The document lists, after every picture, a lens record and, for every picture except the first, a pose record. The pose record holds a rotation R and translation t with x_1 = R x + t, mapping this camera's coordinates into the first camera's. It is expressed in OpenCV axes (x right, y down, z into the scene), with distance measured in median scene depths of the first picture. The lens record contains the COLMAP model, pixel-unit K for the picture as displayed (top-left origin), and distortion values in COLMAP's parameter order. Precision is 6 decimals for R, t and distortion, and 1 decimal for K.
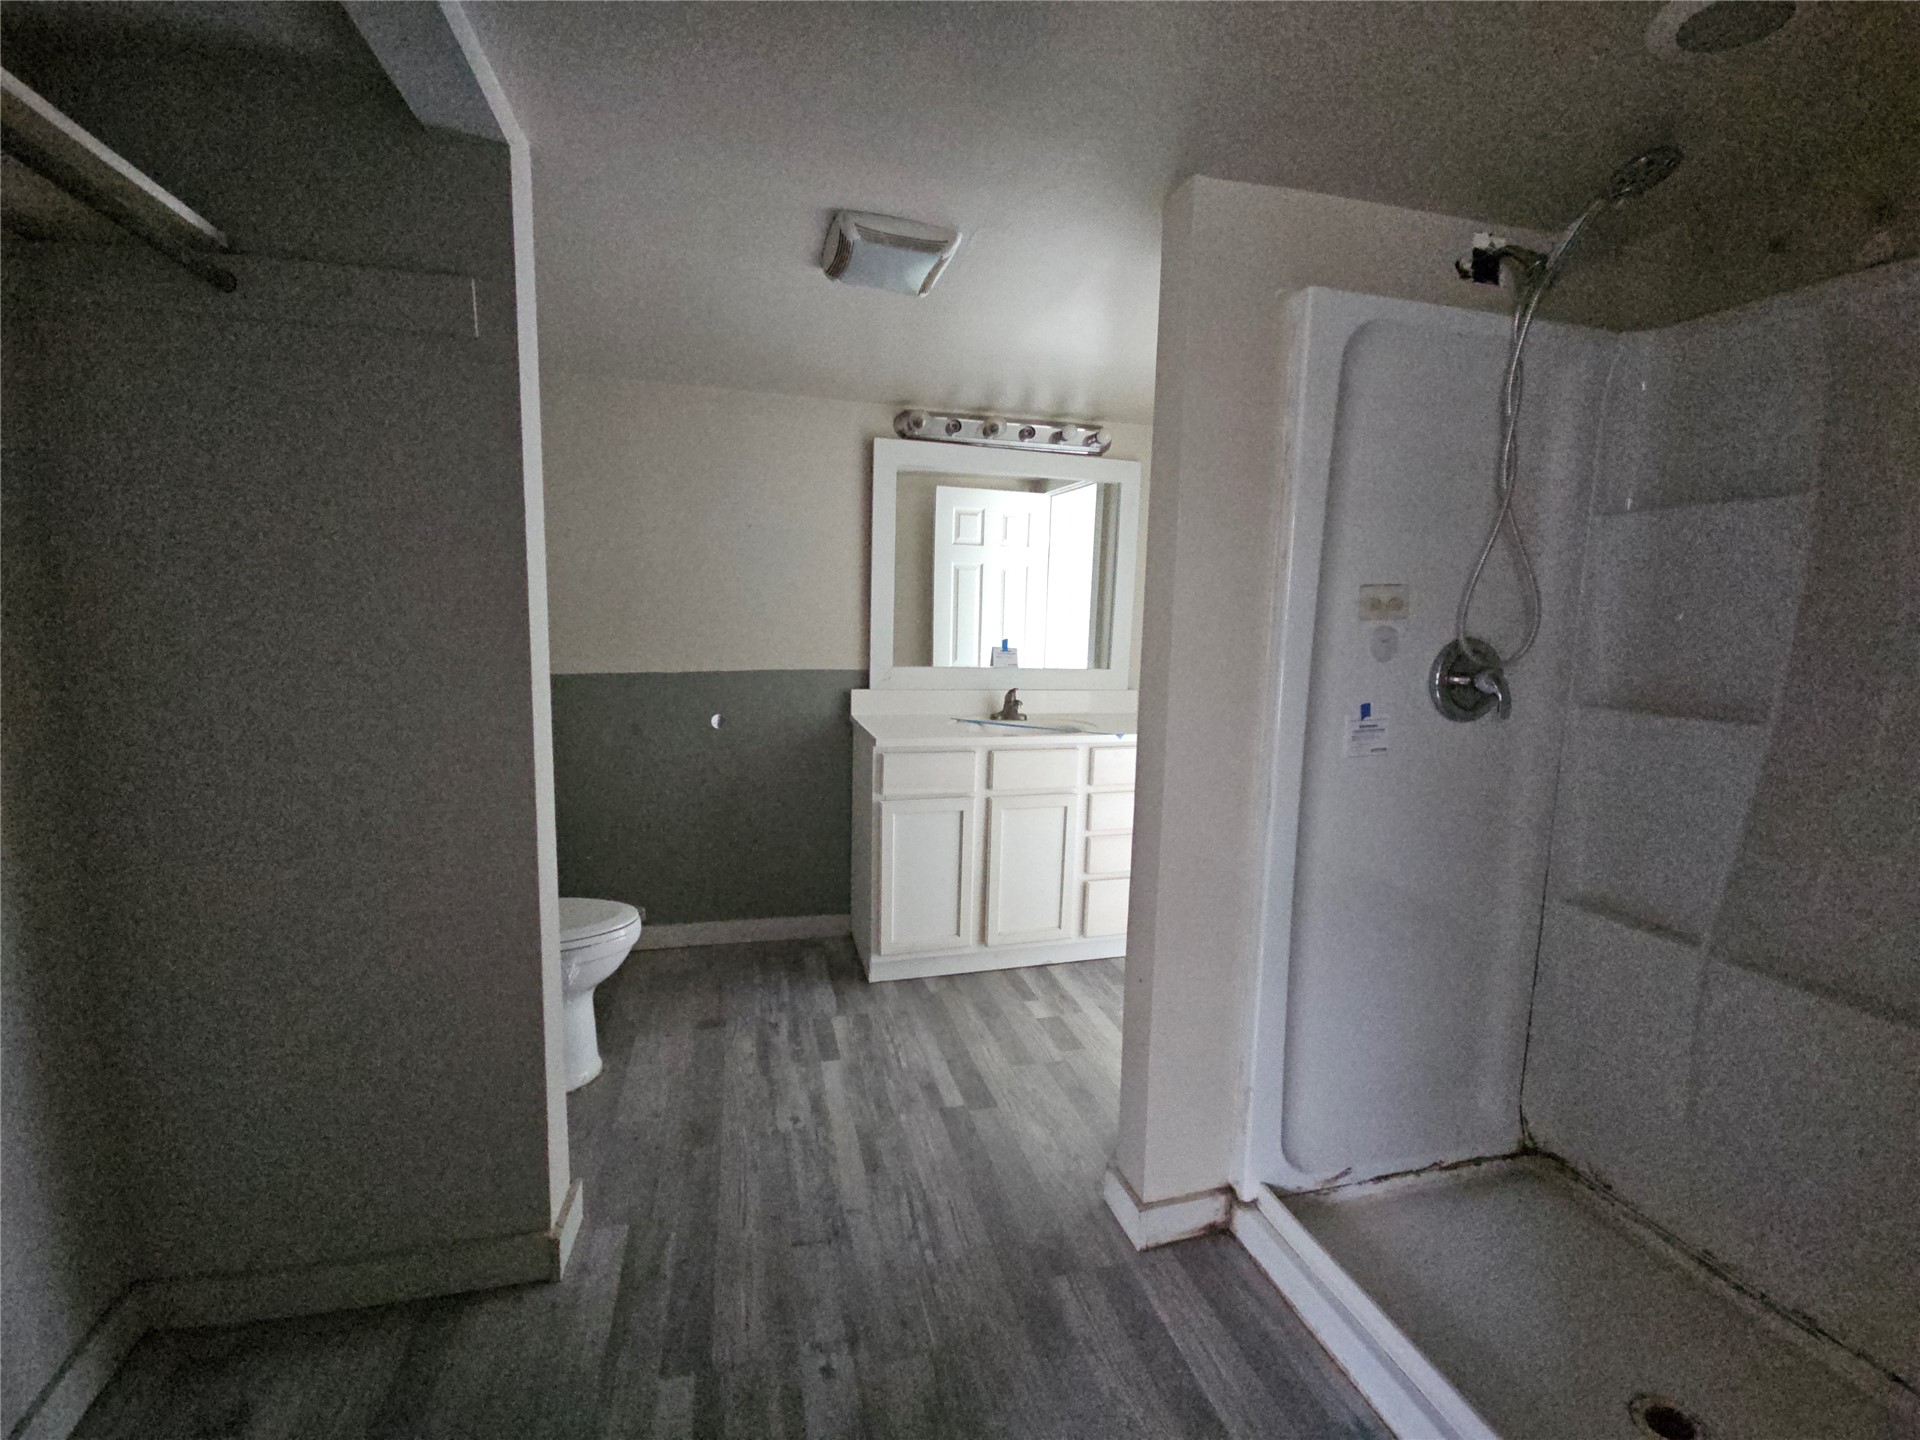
lens RADIAL K [[775.0, 0, 956.4], [0, 775.0, 715.6], [0, 0, 1]] dist [0.001825, -0.003749]
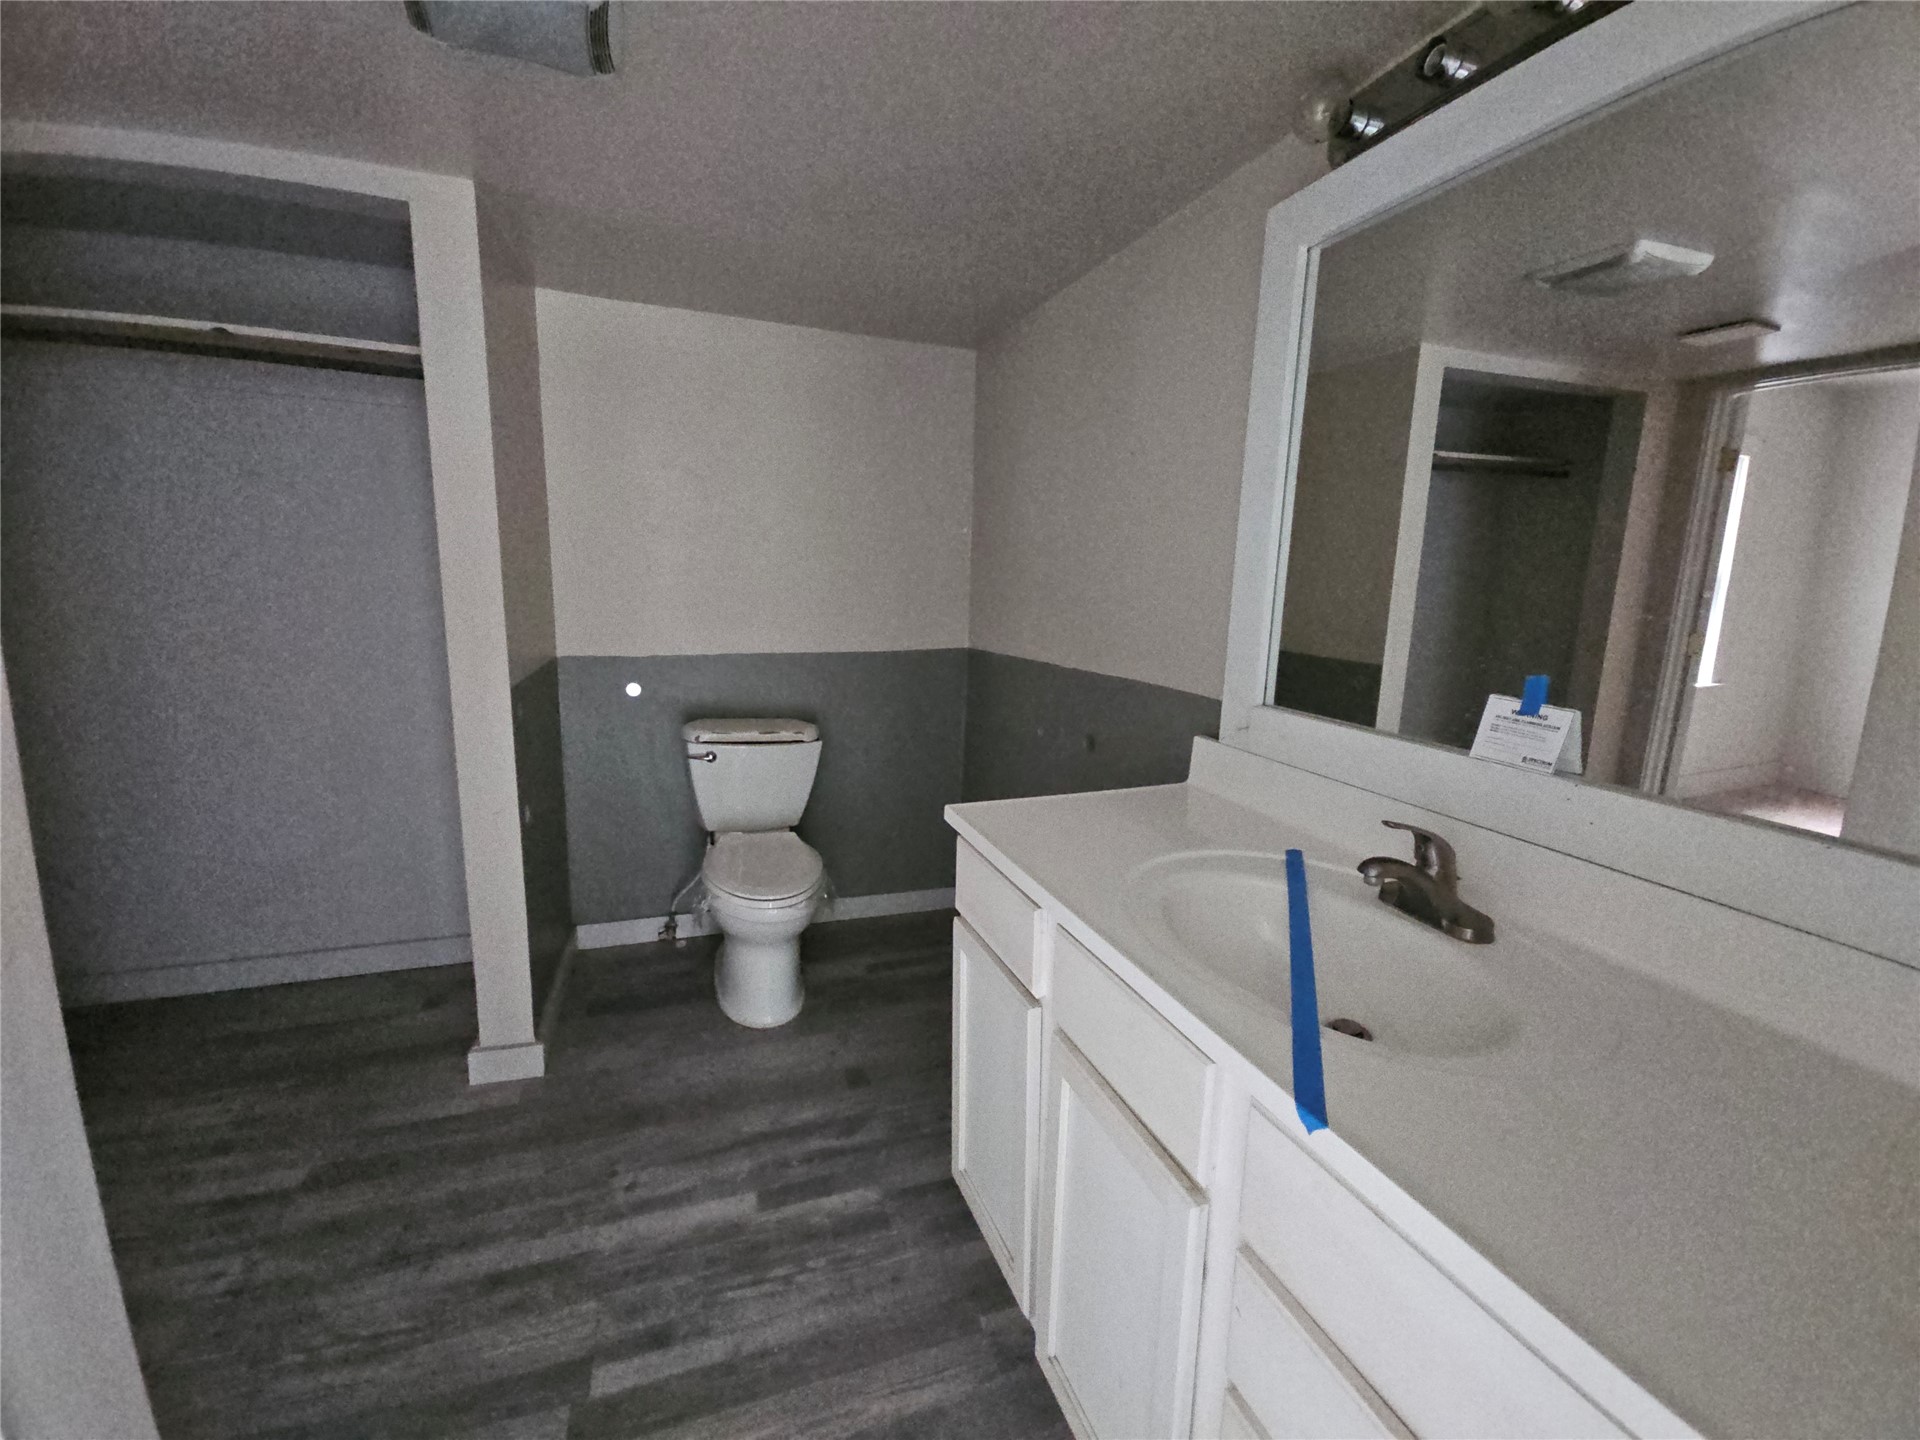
lens RADIAL K [[775.0, 0, 956.4], [0, 775.0, 715.6], [0, 0, 1]] dist [0.001825, -0.003749]
pose [[0.075844, 0.155876, -0.984861, 0.445663], [-0.142992, 0.979197, 0.143968, -0.120054], [0.986814, 0.129908, 0.096555, 0.944274]]
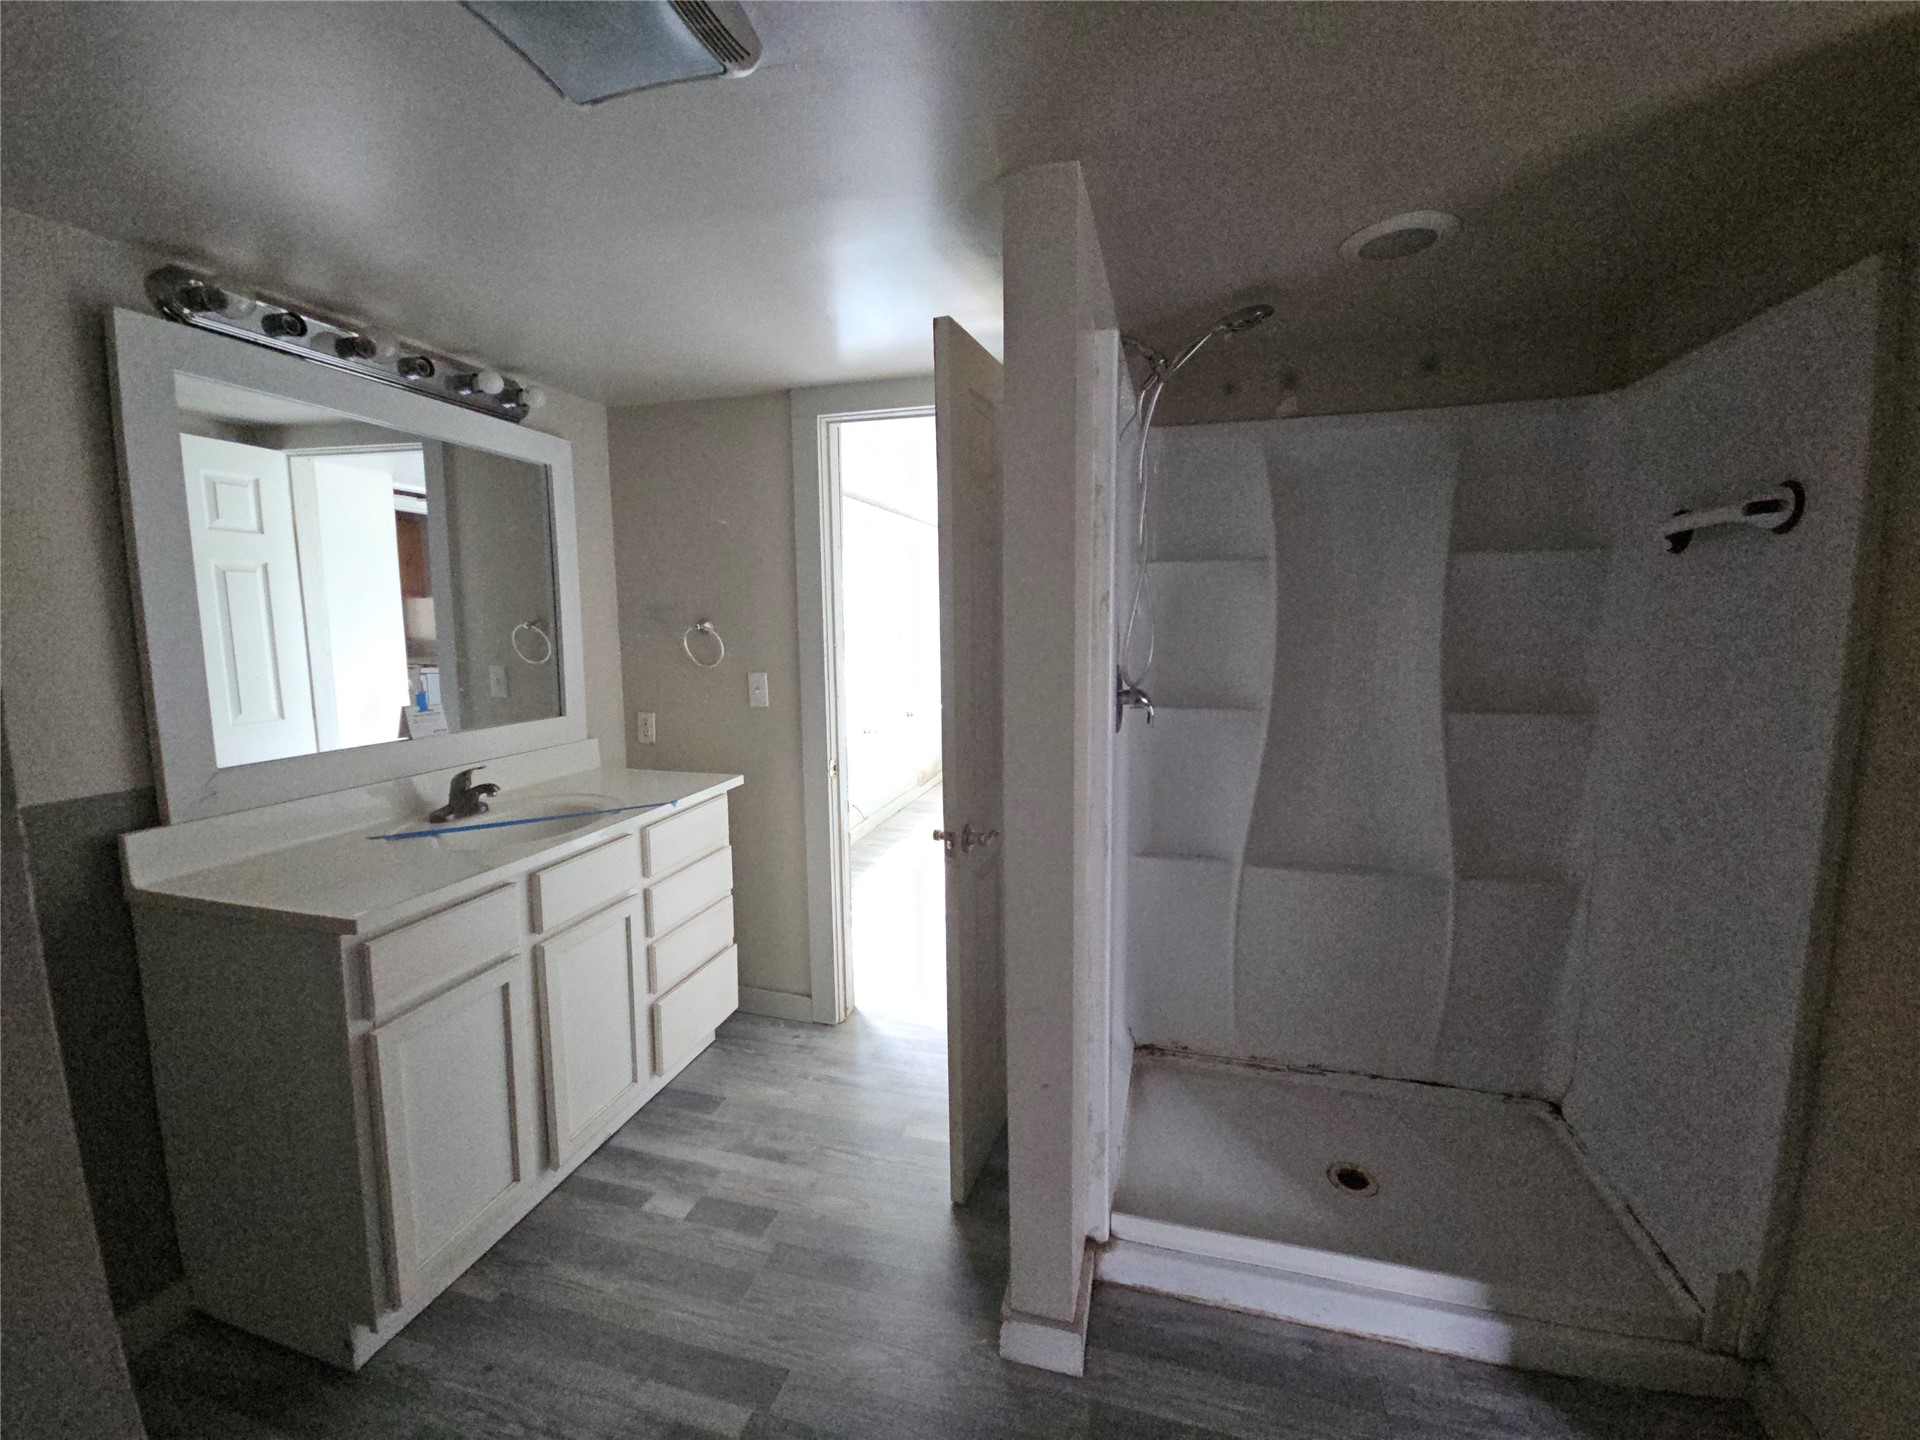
lens RADIAL K [[775.0, 0, 956.4], [0, 775.0, 715.6], [0, 0, 1]] dist [0.001825, -0.003749]
pose [[0.521165, -0.132647, 0.843085, -0.308916], [0.127796, 0.988839, 0.076581, -0.091945], [-0.843834, 0.067832, 0.532300, 0.377935]]
